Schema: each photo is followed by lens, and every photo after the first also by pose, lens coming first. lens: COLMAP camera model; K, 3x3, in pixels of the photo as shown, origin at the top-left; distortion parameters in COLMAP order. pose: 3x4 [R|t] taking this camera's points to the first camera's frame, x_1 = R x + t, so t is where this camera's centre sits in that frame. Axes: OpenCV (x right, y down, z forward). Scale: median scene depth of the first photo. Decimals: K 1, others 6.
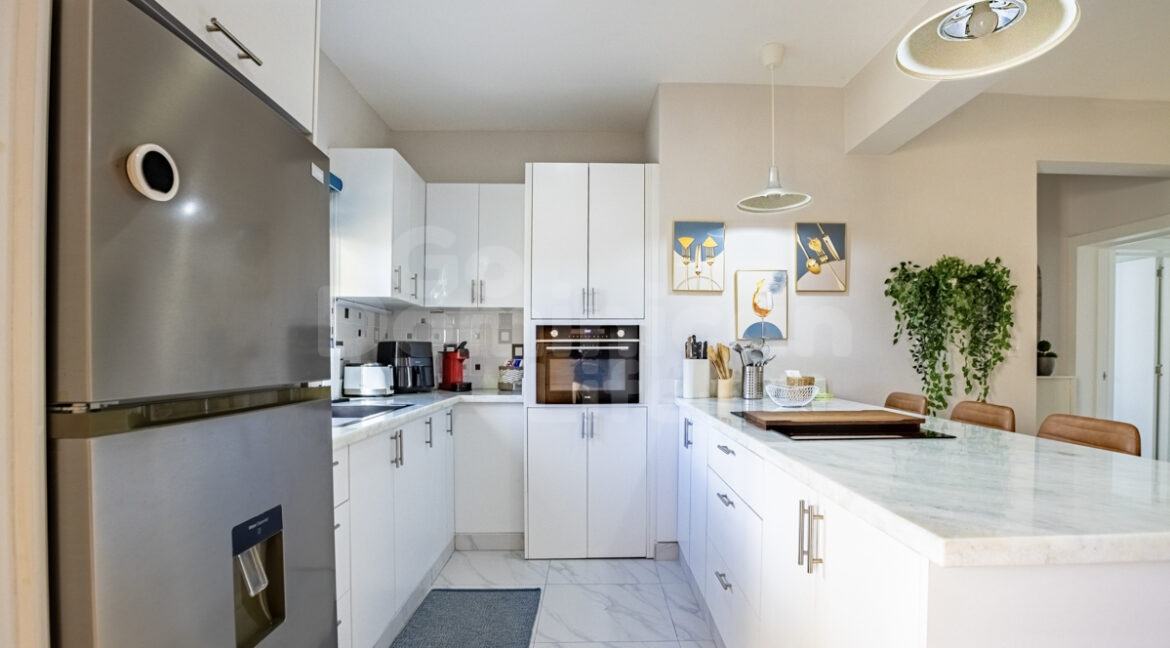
lens RADIAL K [[562.3, 0, 658.8], [0, 562.3, 363.5], [0, 0, 1]] dist [-0.045200, 0.010810]
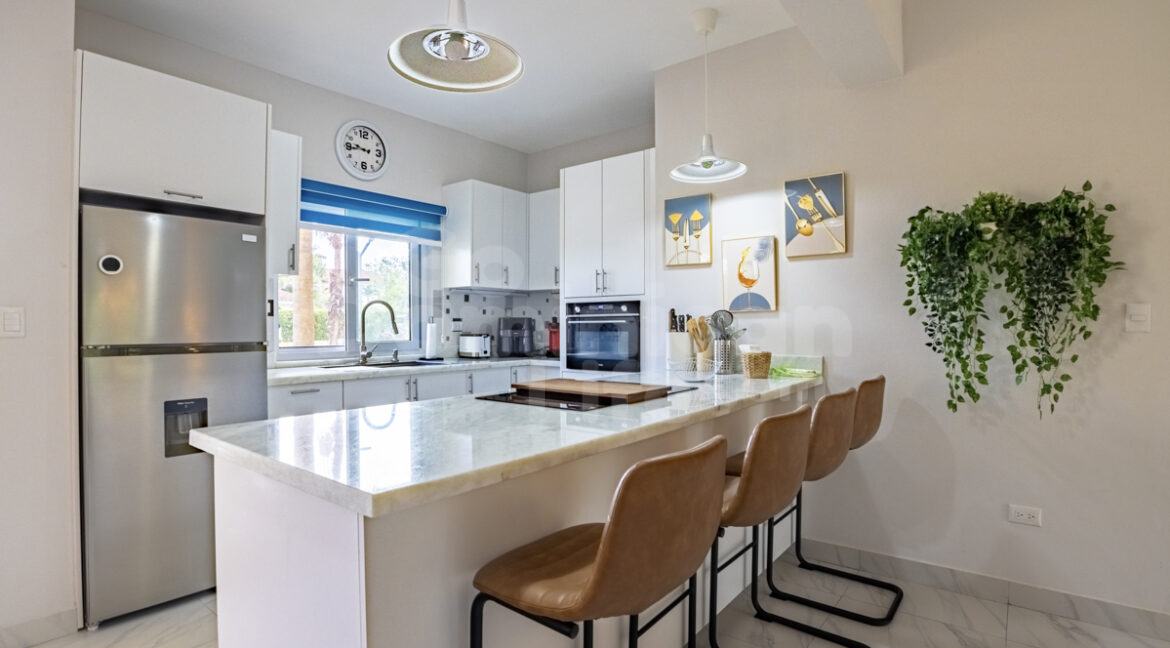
lens RADIAL K [[562.3, 0, 559.8], [0, 562.3, 328.0], [0, 0, 1]] dist [-0.045200, 0.010810]
pose [[0.747777, 0.001449, -0.663948, 0.570674], [-0.008653, 0.999934, -0.007563, -0.005613], [0.663893, 0.011401, 0.747740, 0.092912]]
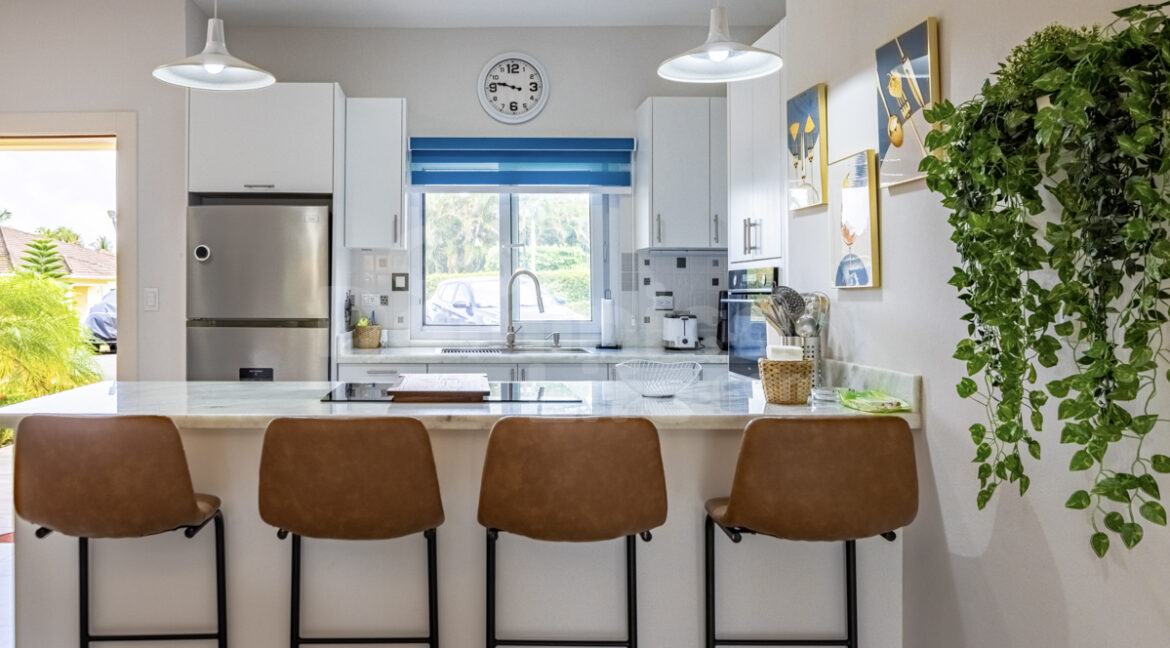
lens RADIAL K [[913.9, 0, 470.6], [0, 913.9, 294.0], [0, 0, 1]] dist [-0.000579, 0.002027]
pose [[-0.043998, 0.004769, -0.999020, 1.055697], [-0.017609, 0.999830, 0.005548, -0.036038], [0.998876, 0.017836, -0.043907, 0.682772]]
